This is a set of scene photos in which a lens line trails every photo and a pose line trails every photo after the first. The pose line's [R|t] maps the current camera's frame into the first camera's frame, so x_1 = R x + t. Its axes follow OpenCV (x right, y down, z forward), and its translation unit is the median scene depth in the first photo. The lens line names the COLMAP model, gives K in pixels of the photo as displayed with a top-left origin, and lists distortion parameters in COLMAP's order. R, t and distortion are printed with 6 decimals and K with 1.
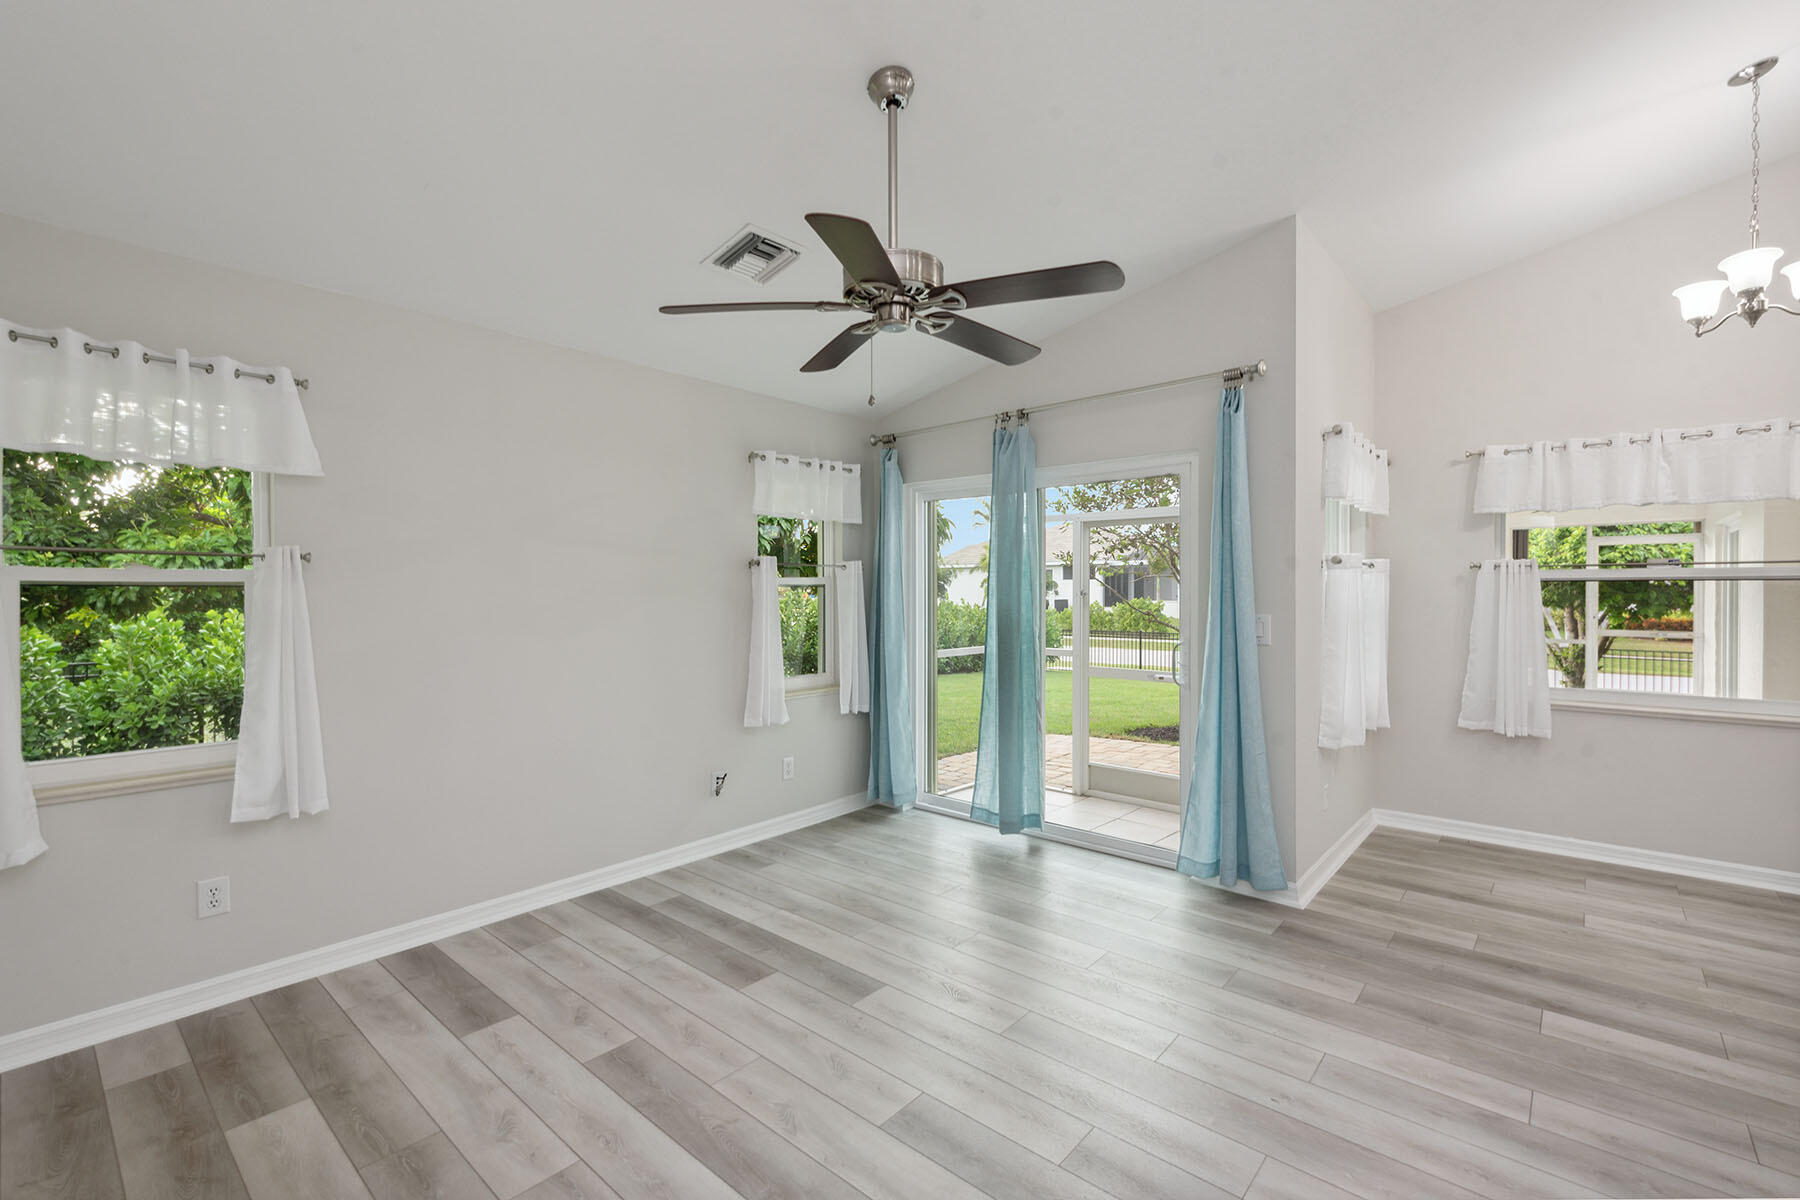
lens RADIAL K [[783.5, 0, 906.0], [0, 783.5, 587.6], [0, 0, 1]] dist [0.013885, -0.005295]
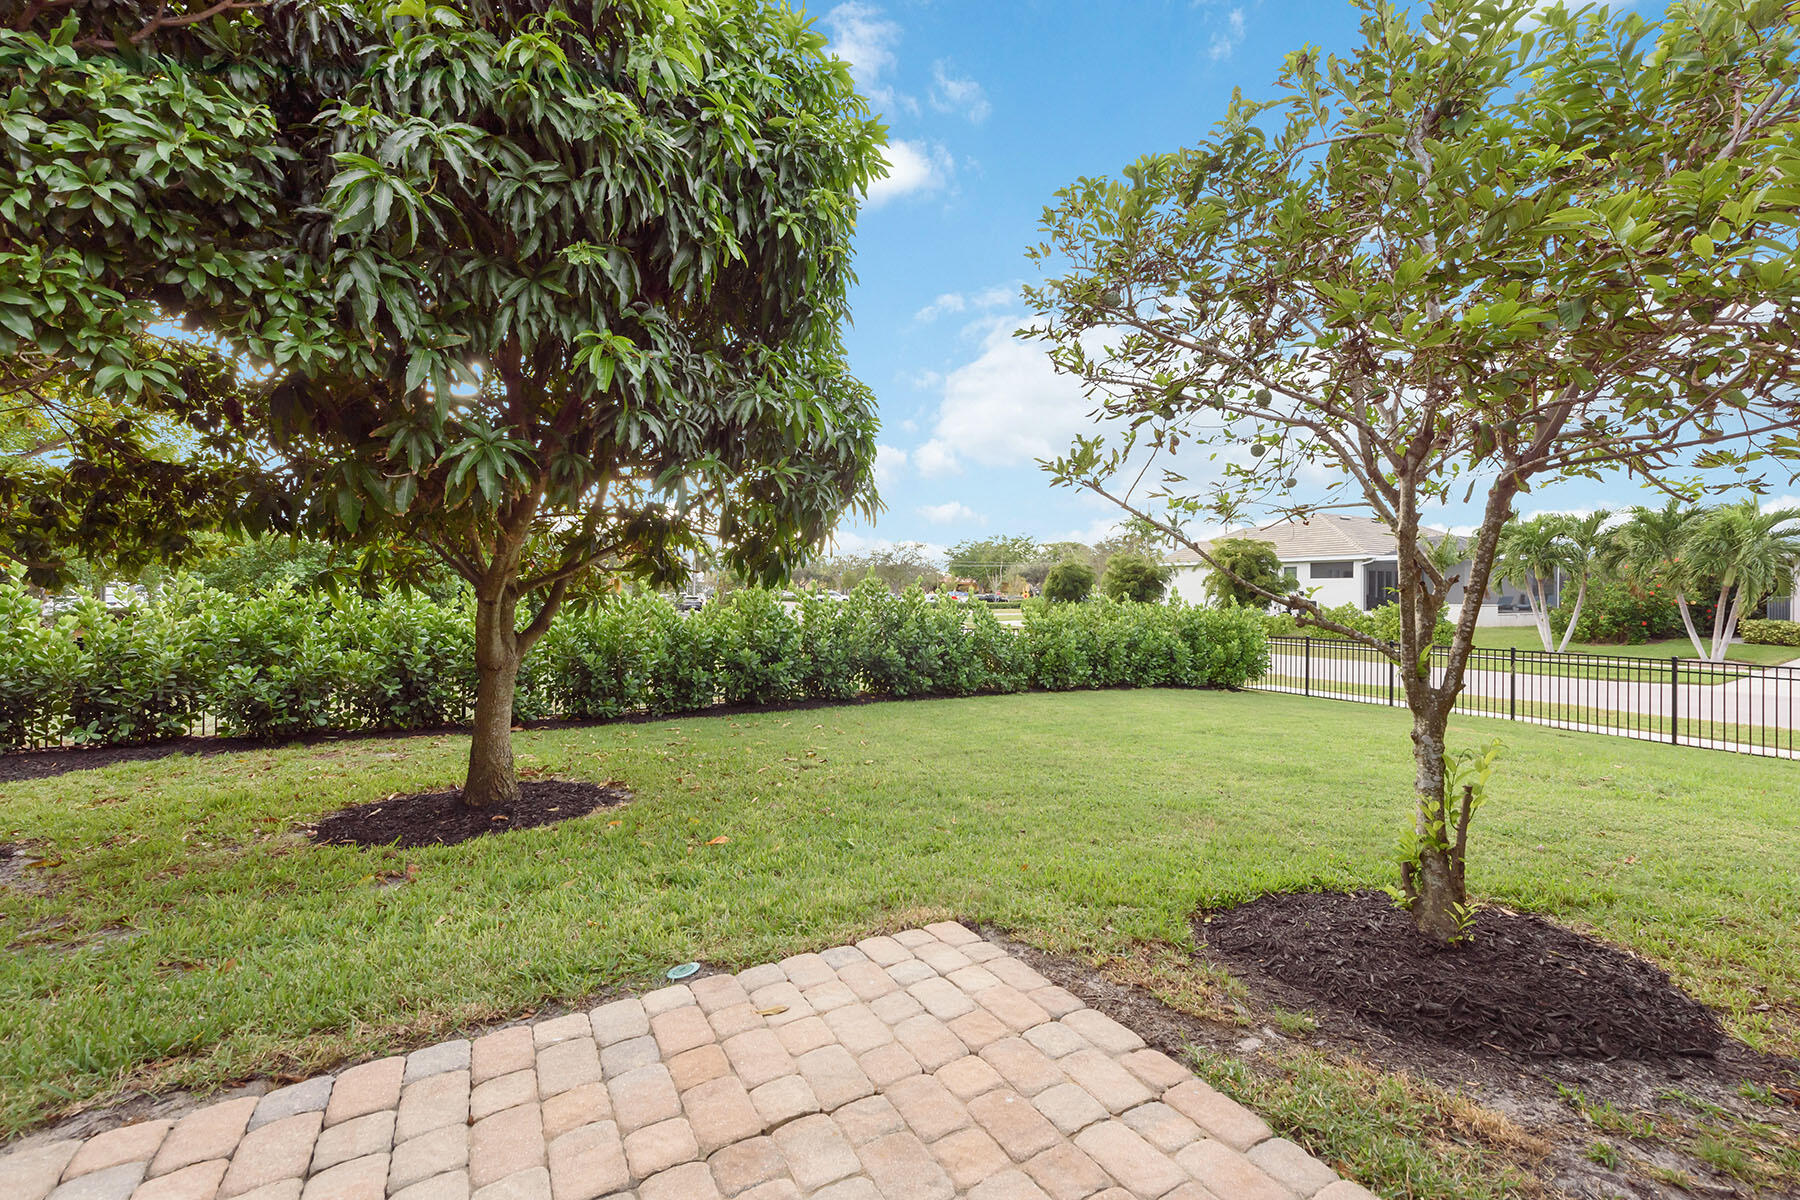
lens RADIAL K [[711.8, 0, 907.8], [0, 711.8, 585.2], [0, 0, 1]] dist [0.011597, -0.003349]
pose [[0.947725, 0.008044, -0.318987, 0.782847], [-0.009795, 0.999944, -0.003886, 0.085030], [0.318938, 0.006807, 0.947751, 1.912704]]
